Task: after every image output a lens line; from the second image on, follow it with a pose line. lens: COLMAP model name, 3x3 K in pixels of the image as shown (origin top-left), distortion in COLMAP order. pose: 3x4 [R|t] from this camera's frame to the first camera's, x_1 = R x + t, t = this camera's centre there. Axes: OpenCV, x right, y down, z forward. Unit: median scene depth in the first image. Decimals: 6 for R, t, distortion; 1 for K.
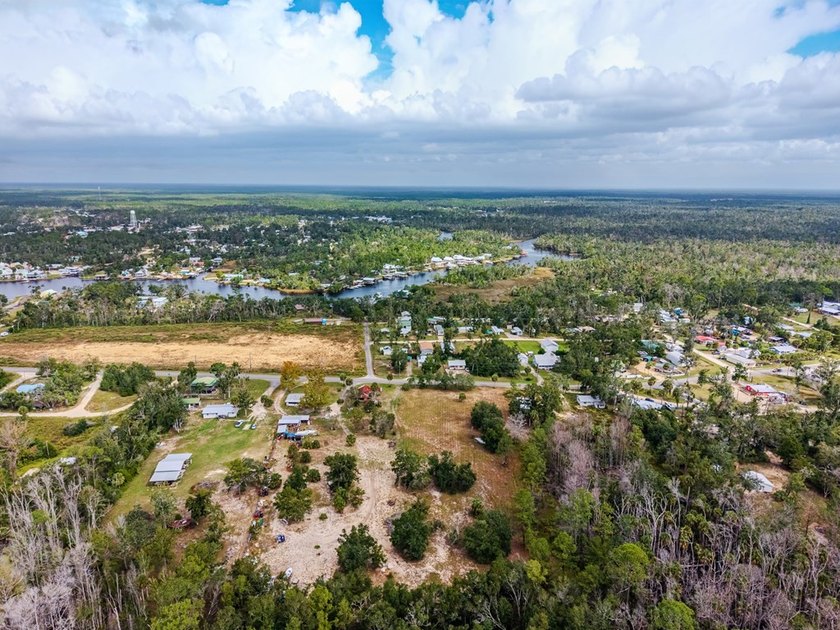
lens RADIAL K [[555.0, 0, 419.1], [0, 555.0, 318.4], [0, 0, 1]] dist [0.057493, -0.089769]
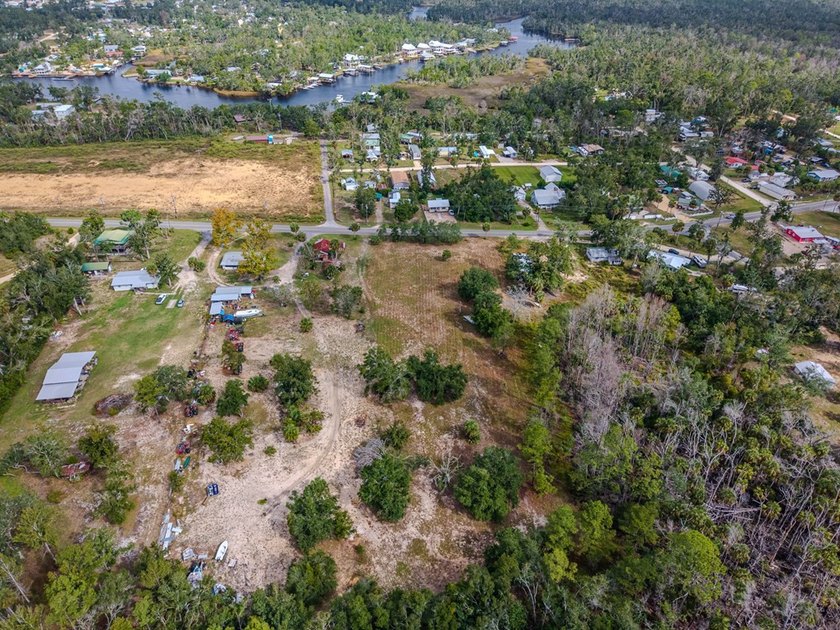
lens RADIAL K [[539.5, 0, 420.0], [0, 539.5, 315.0], [0, 0, 1]] dist [0.006269, -0.005383]
pose [[0.998579, -0.024632, 0.047266, 0.001087], [0.006013, 0.933203, 0.359300, -0.049691], [-0.052959, -0.358505, 0.932025, 0.231192]]
